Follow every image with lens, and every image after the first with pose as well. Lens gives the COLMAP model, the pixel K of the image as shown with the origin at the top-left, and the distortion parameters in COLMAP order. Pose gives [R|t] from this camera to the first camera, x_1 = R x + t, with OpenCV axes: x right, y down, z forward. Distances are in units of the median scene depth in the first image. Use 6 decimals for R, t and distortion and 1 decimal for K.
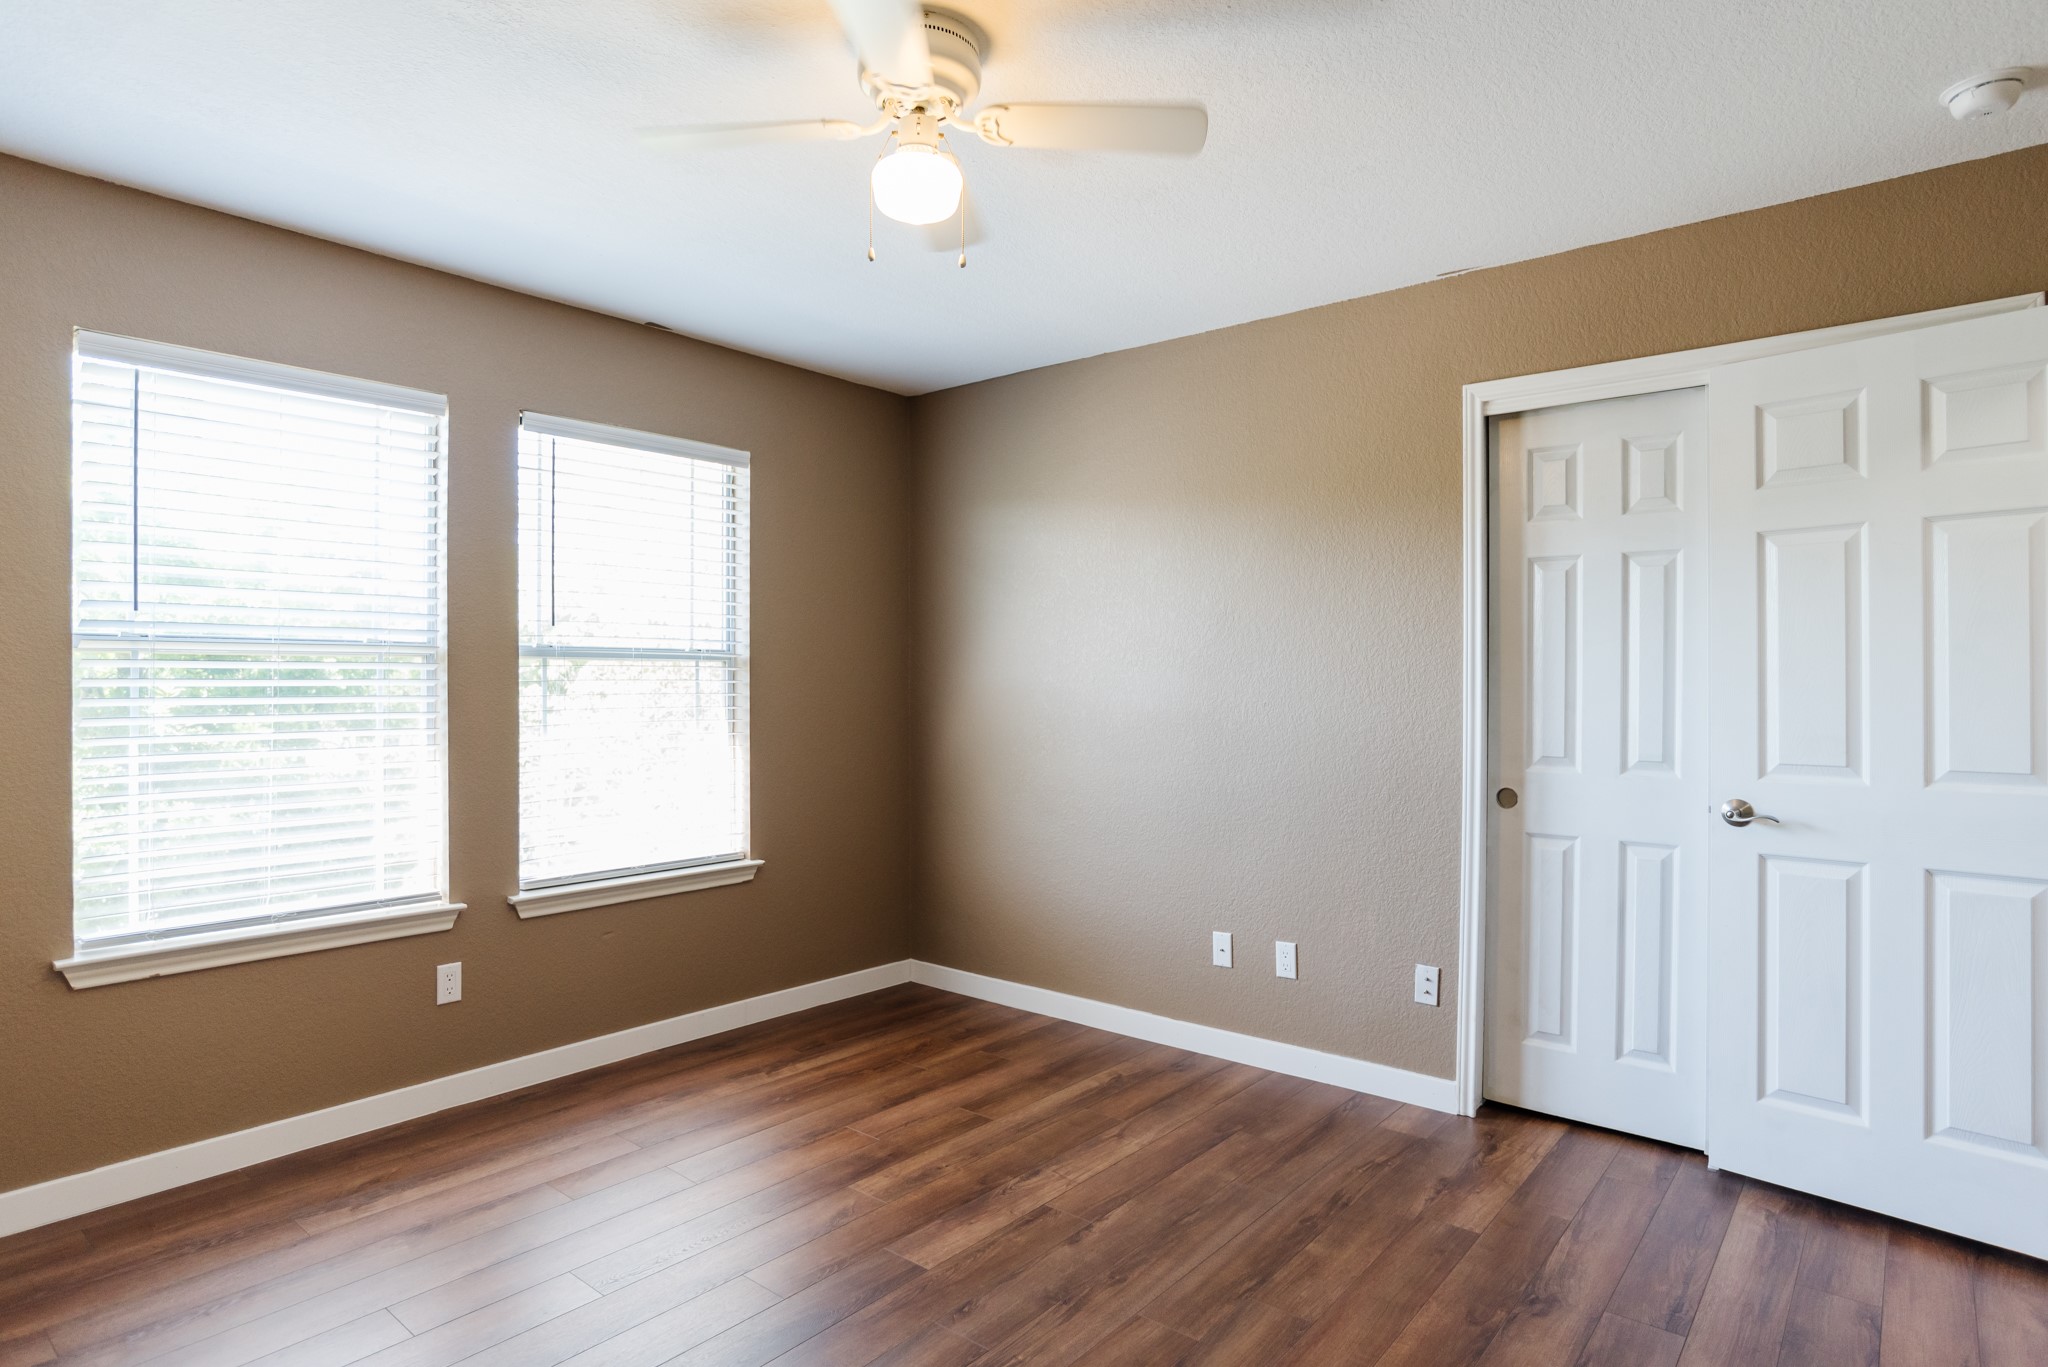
lens RADIAL K [[1084.7, 0, 1035.5], [0, 1084.7, 687.2], [0, 0, 1]] dist [-0.048476, 0.017949]
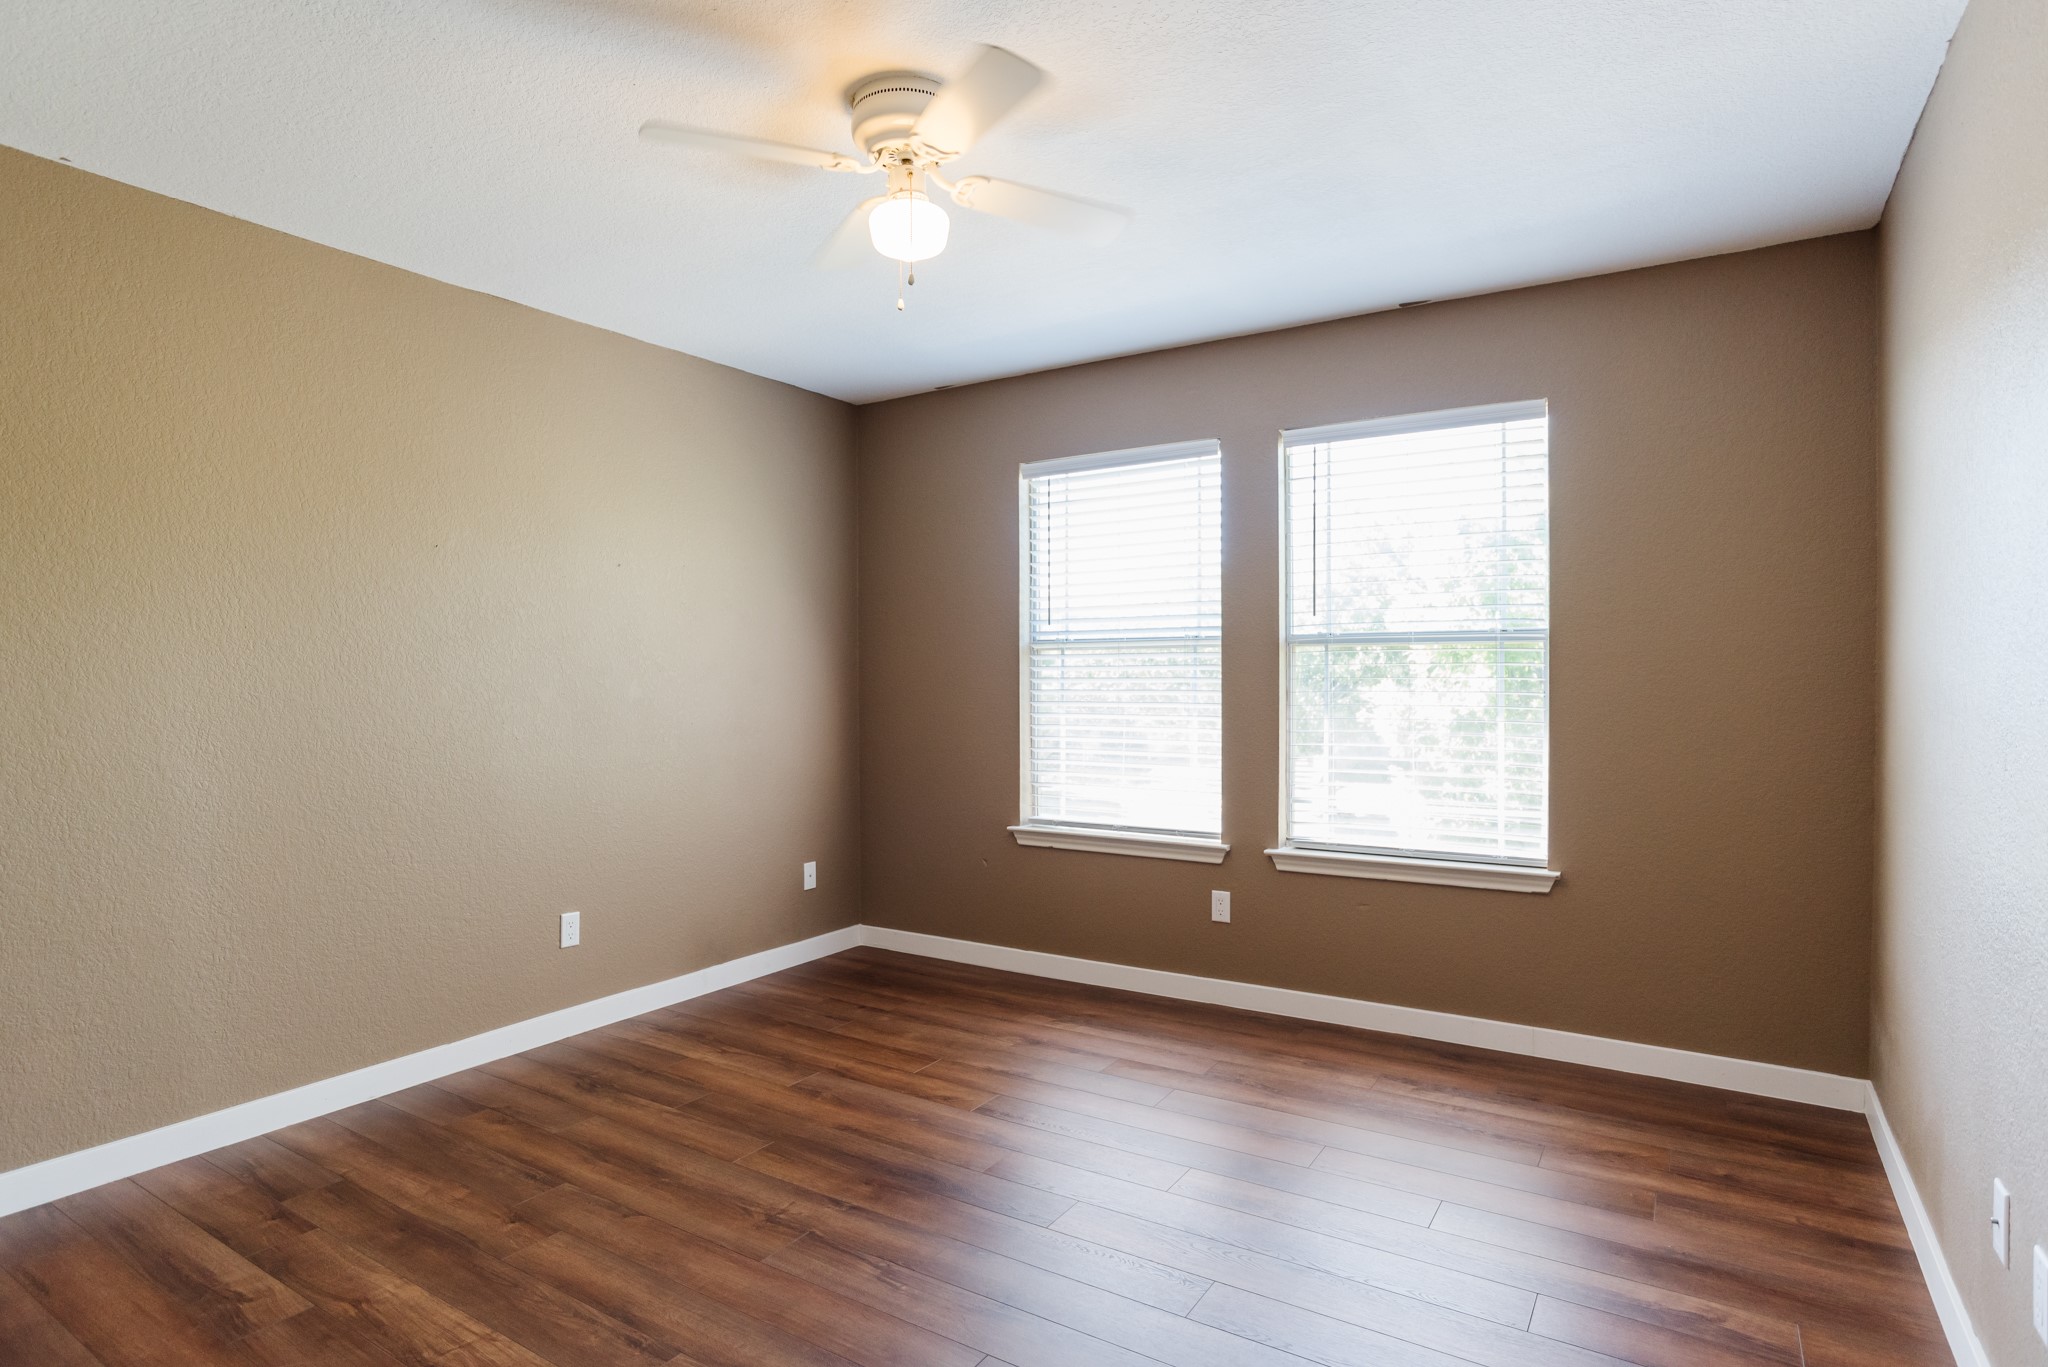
lens RADIAL K [[1084.7, 0, 1035.5], [0, 1084.7, 687.2], [0, 0, 1]] dist [-0.048476, 0.017949]
pose [[0.139999, 0.013697, -0.990057, 0.679714], [0.000707, 0.999903, 0.013933, 0.001108], [0.990151, -0.002650, 0.139975, 0.607985]]
